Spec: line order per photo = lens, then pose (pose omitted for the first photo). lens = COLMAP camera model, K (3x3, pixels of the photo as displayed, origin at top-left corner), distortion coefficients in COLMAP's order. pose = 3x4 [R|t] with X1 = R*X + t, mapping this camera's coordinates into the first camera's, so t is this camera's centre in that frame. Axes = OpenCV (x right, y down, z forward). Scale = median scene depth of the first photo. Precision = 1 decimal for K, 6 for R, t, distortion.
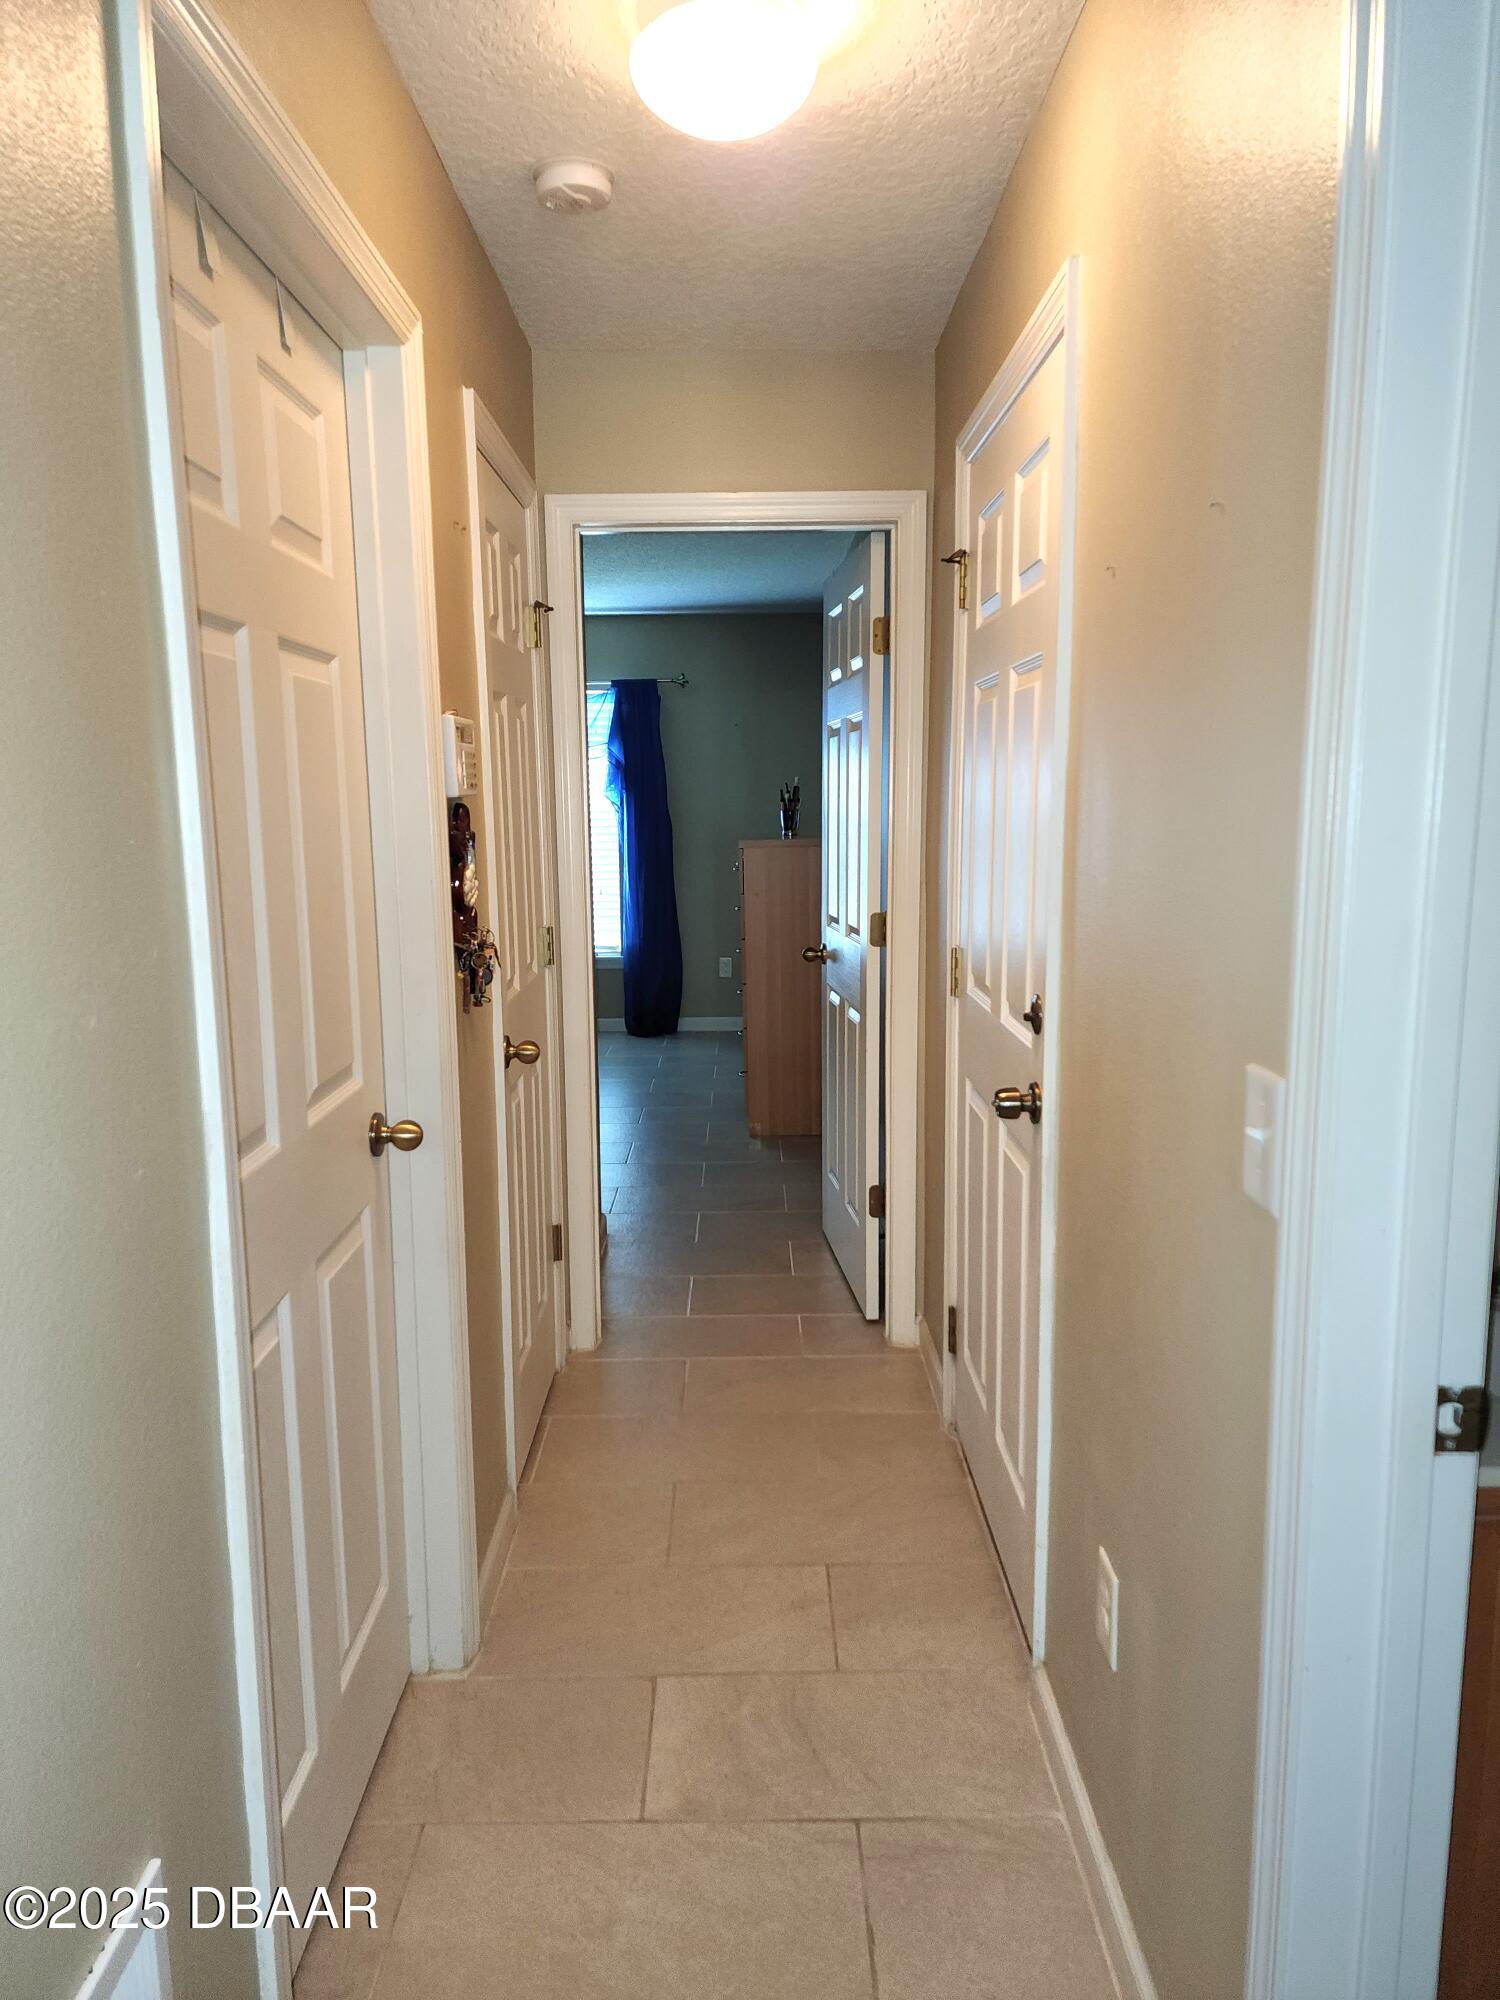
lens RADIAL K [[1333.8, 0, 749.7], [0, 1333.8, 1000.4], [0, 0, 1]] dist [0.079424, -0.058539]
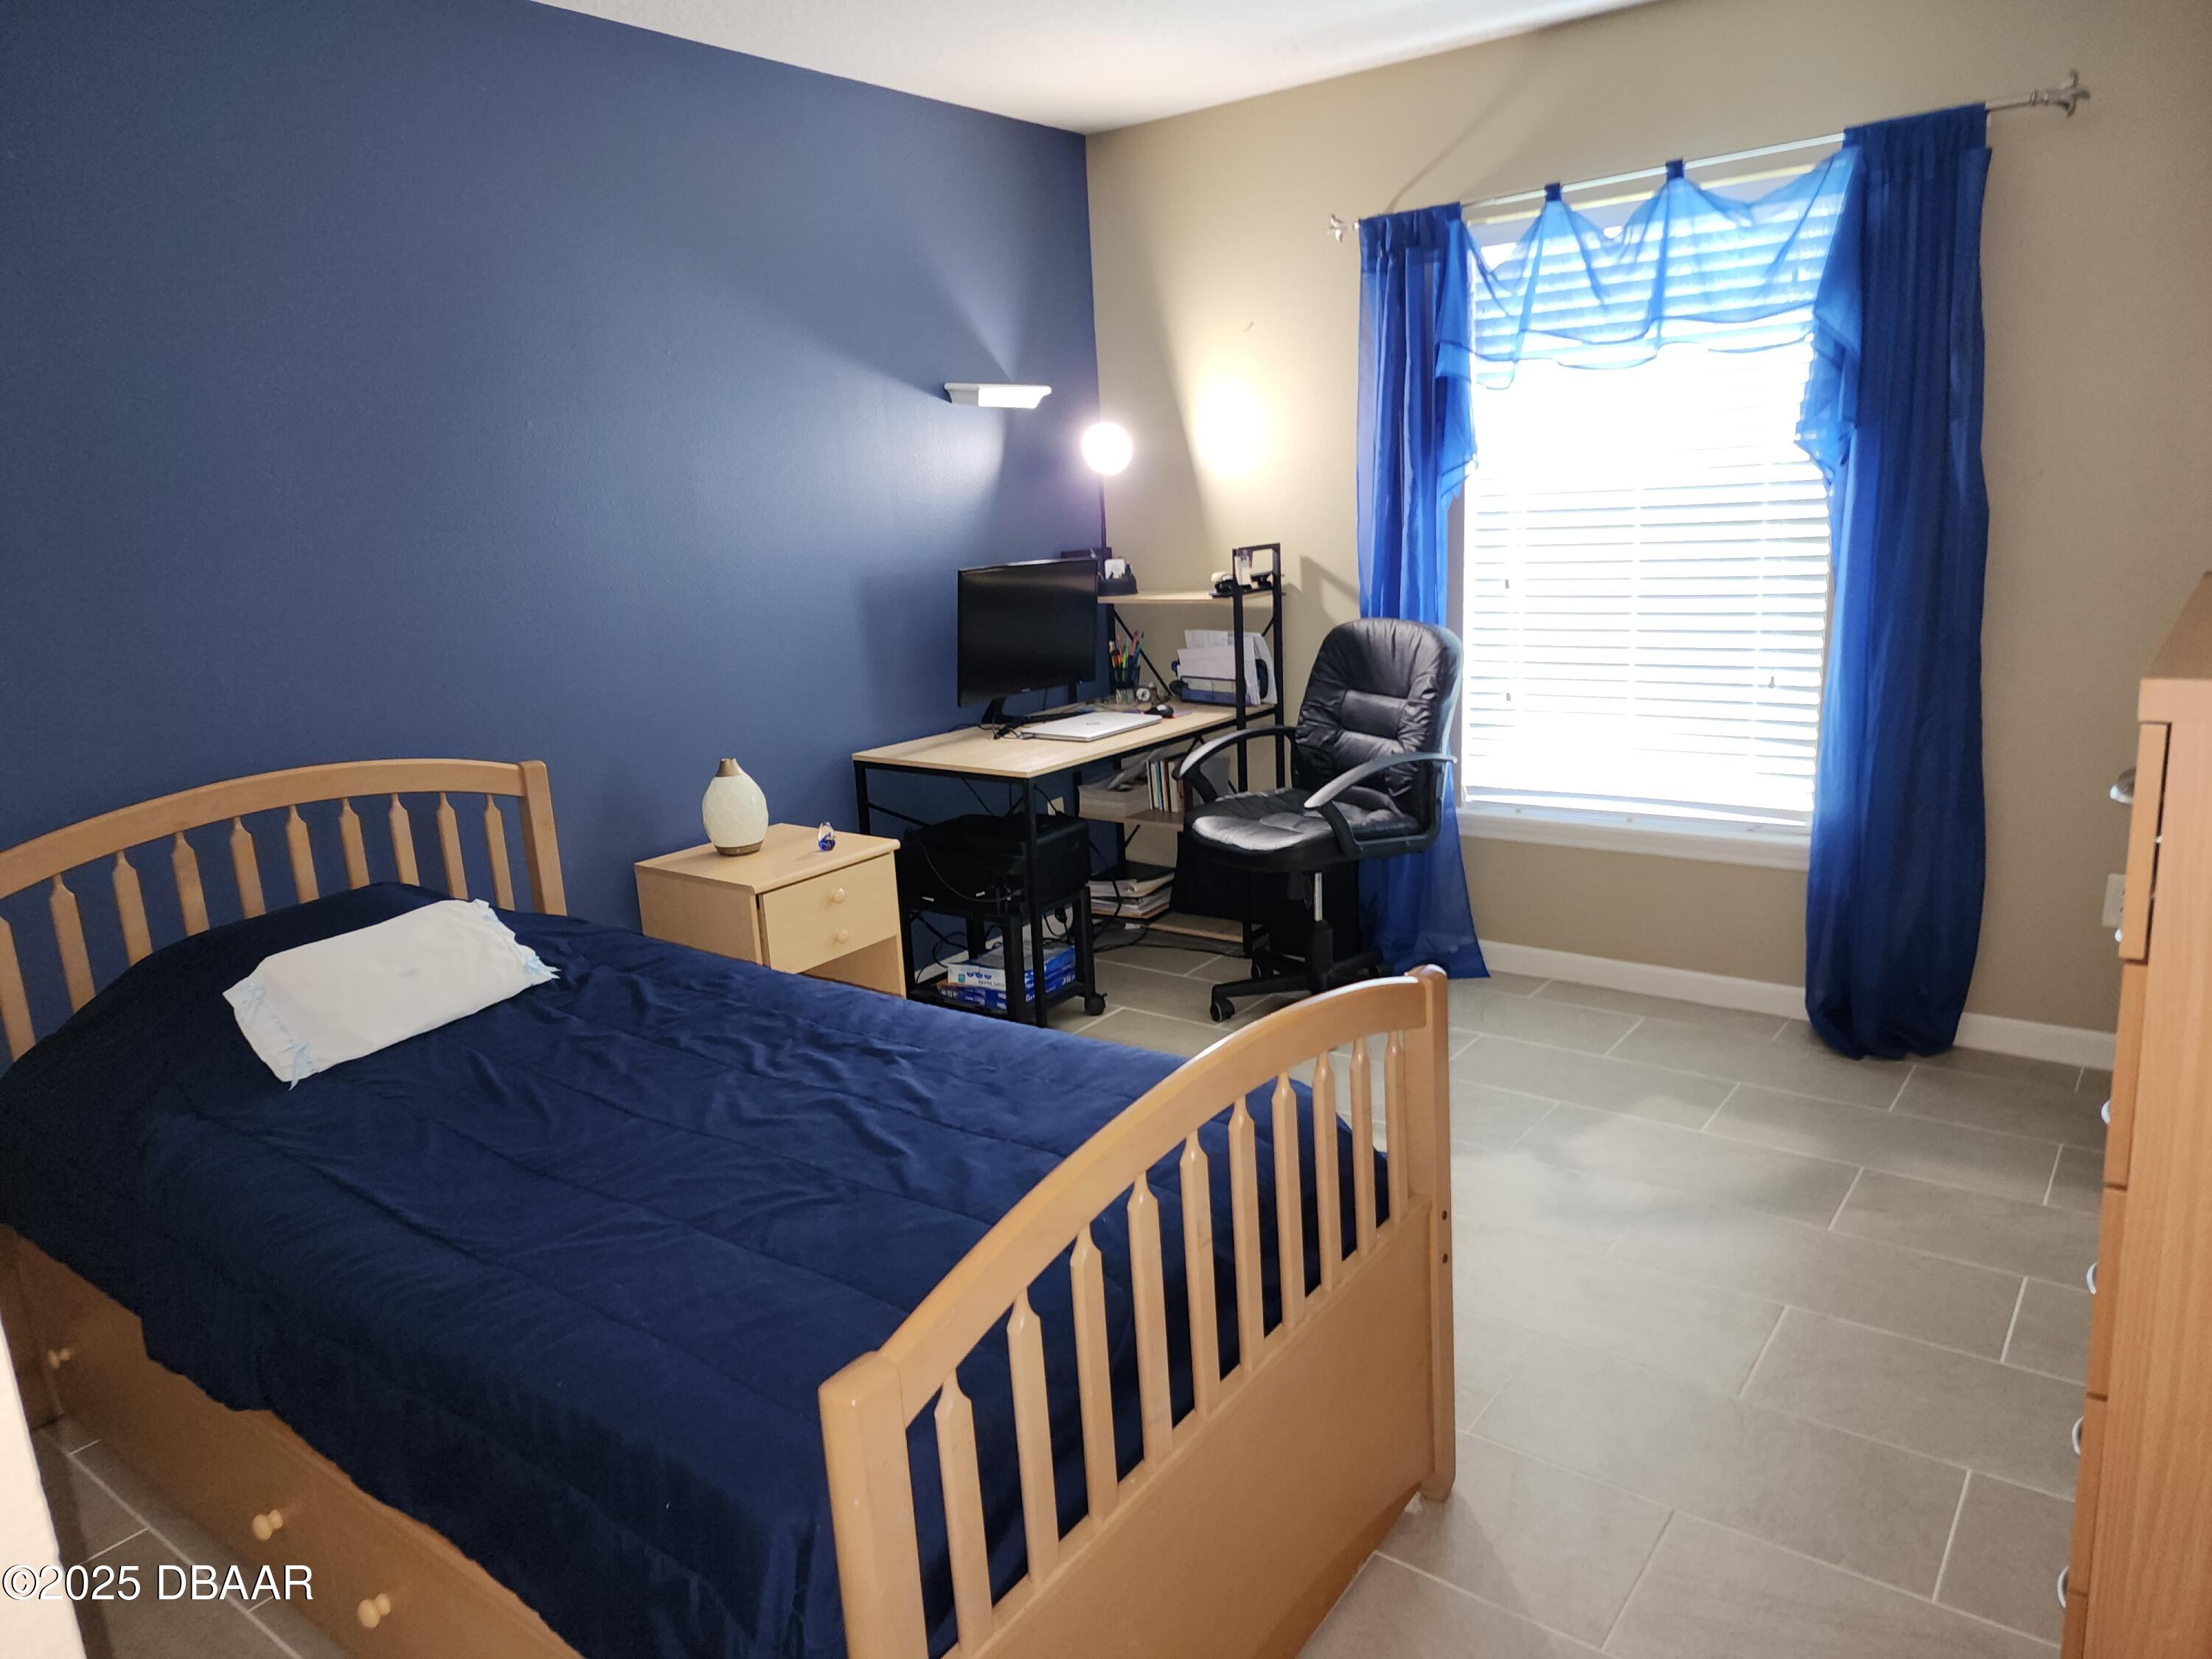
lens RADIAL K [[1475.2, 0, 1104.2], [0, 1475.2, 824.6], [0, 0, 1]] dist [0.079424, -0.058539]
pose [[0.795271, 0.102933, -0.597452, 0.005427], [-0.044765, 0.992761, 0.111453, -0.081857], [0.604599, -0.061891, 0.794122, 0.519877]]
